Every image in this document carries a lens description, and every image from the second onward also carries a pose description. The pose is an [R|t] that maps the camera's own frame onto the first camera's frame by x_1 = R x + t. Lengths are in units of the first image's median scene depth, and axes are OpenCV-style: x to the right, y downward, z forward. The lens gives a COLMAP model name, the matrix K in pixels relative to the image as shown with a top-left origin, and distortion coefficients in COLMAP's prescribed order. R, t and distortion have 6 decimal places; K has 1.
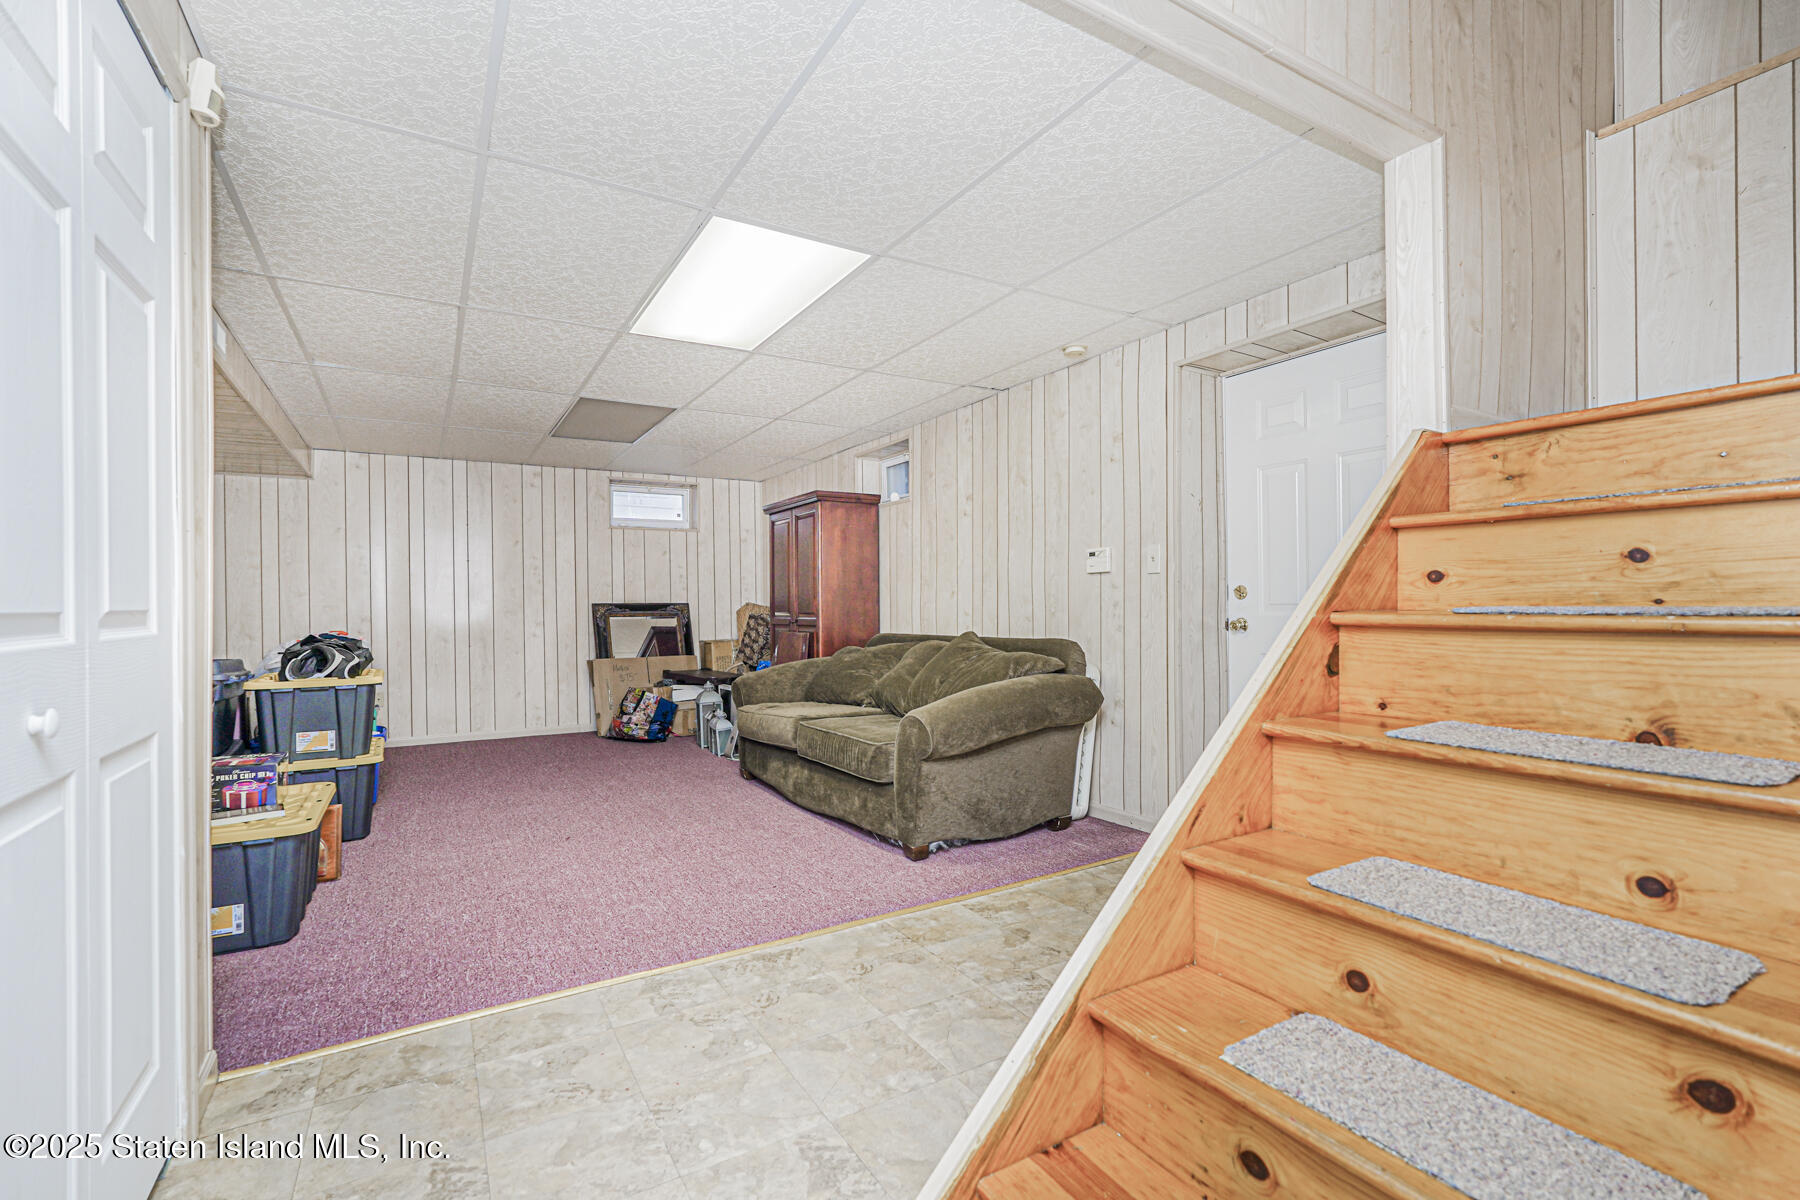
lens RADIAL K [[796.5, 0, 897.8], [0, 796.5, 599.9], [0, 0, 1]] dist [-0.014230, 0.006813]
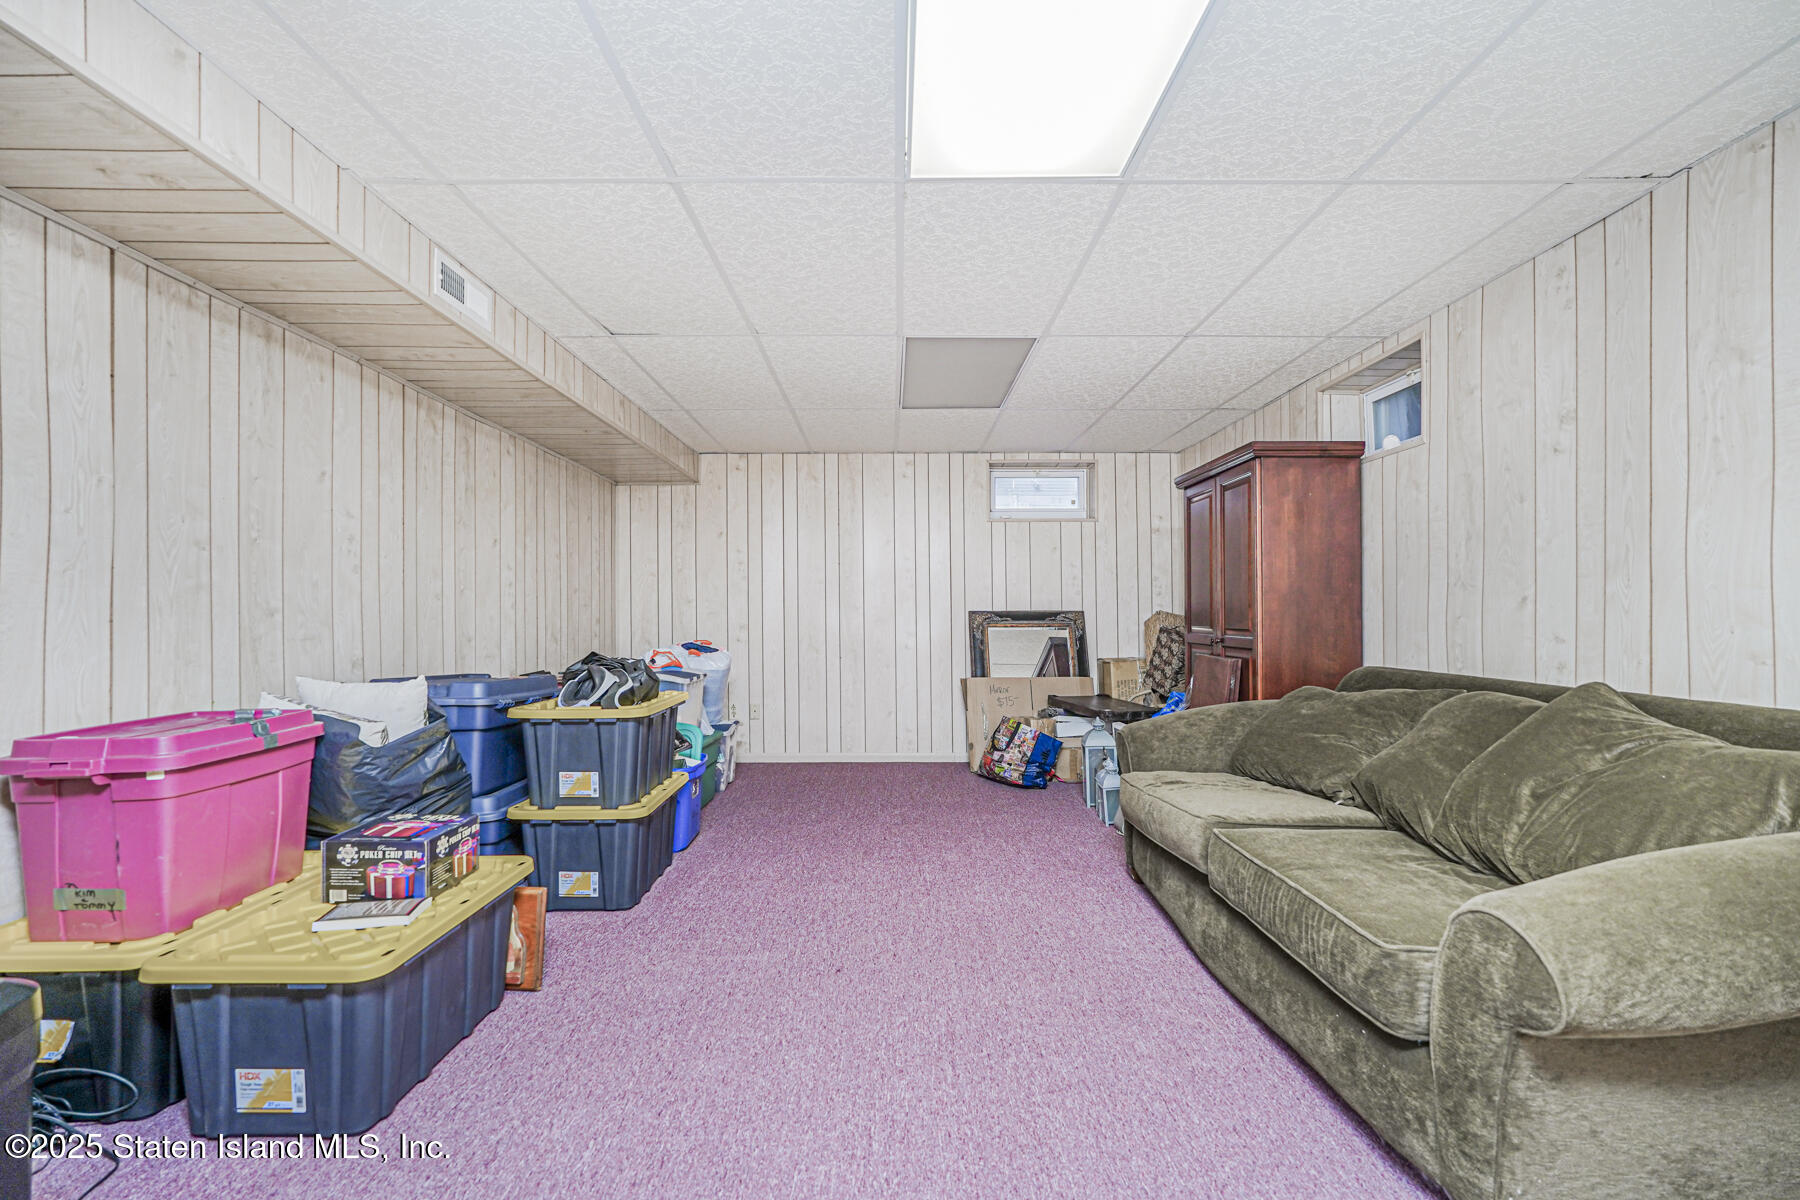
lens RADIAL K [[796.5, 0, 904.7], [0, 796.5, 603.7], [0, 0, 1]] dist [-0.014230, 0.006813]
pose [[0.864195, 0.001707, -0.503153, -0.020914], [-0.001249, 0.999998, 0.001246, -0.005558], [0.503155, -0.000449, 0.864196, 0.289845]]
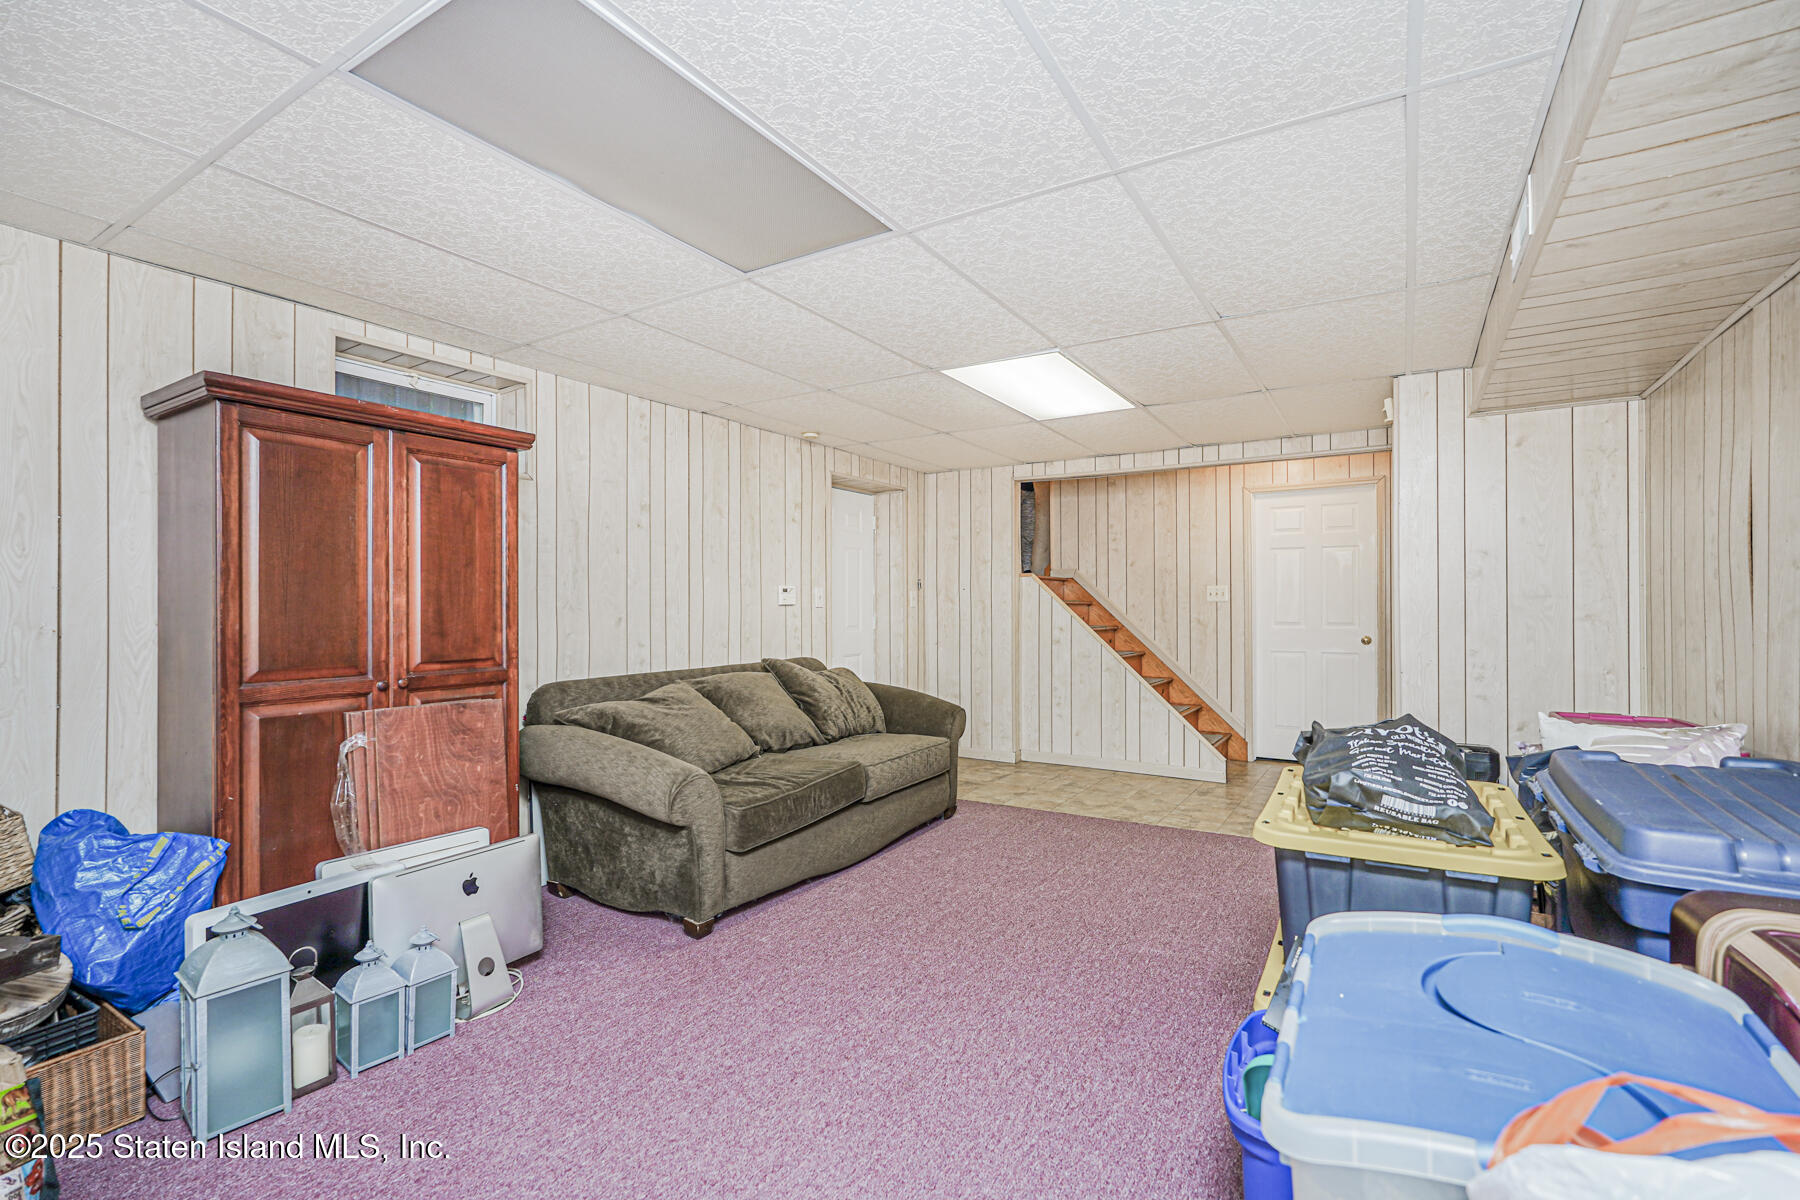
lens RADIAL K [[796.5, 0, 896.4], [0, 796.5, 601.0], [0, 0, 1]] dist [-0.014230, 0.006813]
pose [[-0.448816, 0.015491, 0.893490, -0.684351], [-0.001434, 0.999836, -0.018055, -0.012398], [-0.893623, -0.009385, -0.448720, 0.992562]]
